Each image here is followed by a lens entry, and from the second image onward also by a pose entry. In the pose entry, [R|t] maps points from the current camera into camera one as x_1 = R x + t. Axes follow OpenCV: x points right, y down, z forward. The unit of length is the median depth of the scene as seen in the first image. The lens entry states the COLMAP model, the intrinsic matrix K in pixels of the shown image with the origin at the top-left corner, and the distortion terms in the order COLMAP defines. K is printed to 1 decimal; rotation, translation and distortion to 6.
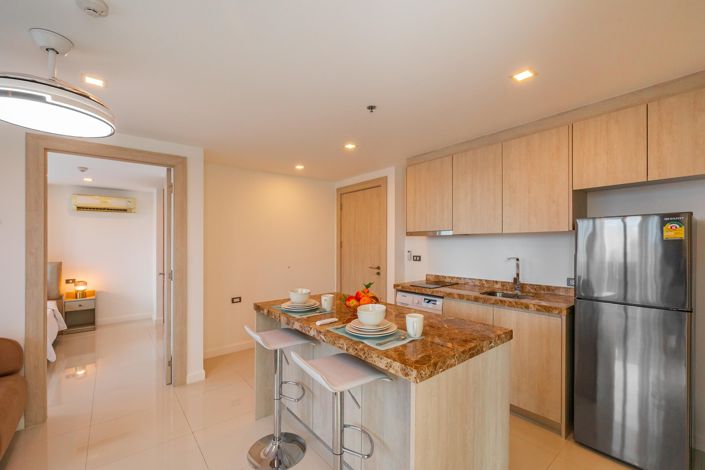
lens RADIAL K [[303.4, 0, 354.3], [0, 303.4, 244.3], [0, 0, 1]] dist [0.000410, 0.000062]
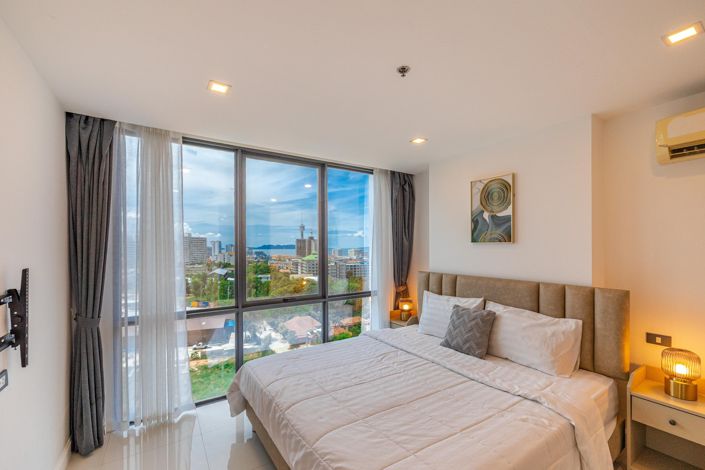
lens RADIAL K [[291.2, 0, 355.2], [0, 291.2, 244.5], [0, 0, 1]] dist [0.000402, 0.000137]
pose [[-0.127030, -0.001312, -0.991898, -0.508346], [-0.005936, 0.999982, -0.000562, -0.002991], [0.991881, 0.005817, -0.127035, 0.662959]]
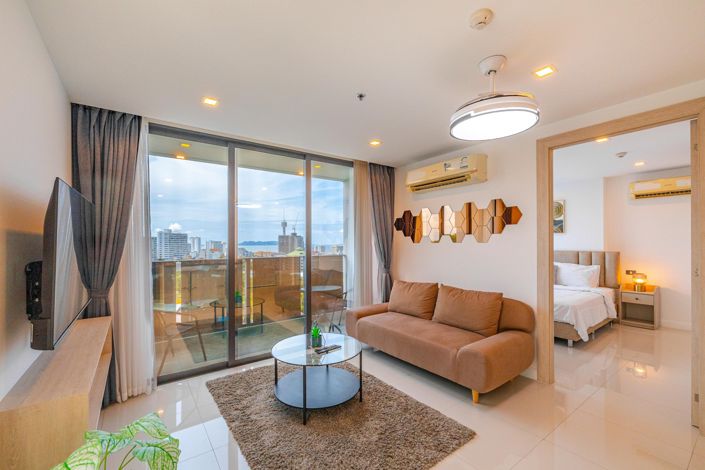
lens RADIAL K [[307.9, 0, 360.6], [0, 307.9, 241.8], [0, 0, 1]] dist [0.028191, 0.000121]
pose [[-0.035183, 0.002647, -0.999377, 0.107891], [-0.000933, 0.999996, 0.002682, 0.021842], [0.999380, 0.001026, -0.035181, 0.171974]]
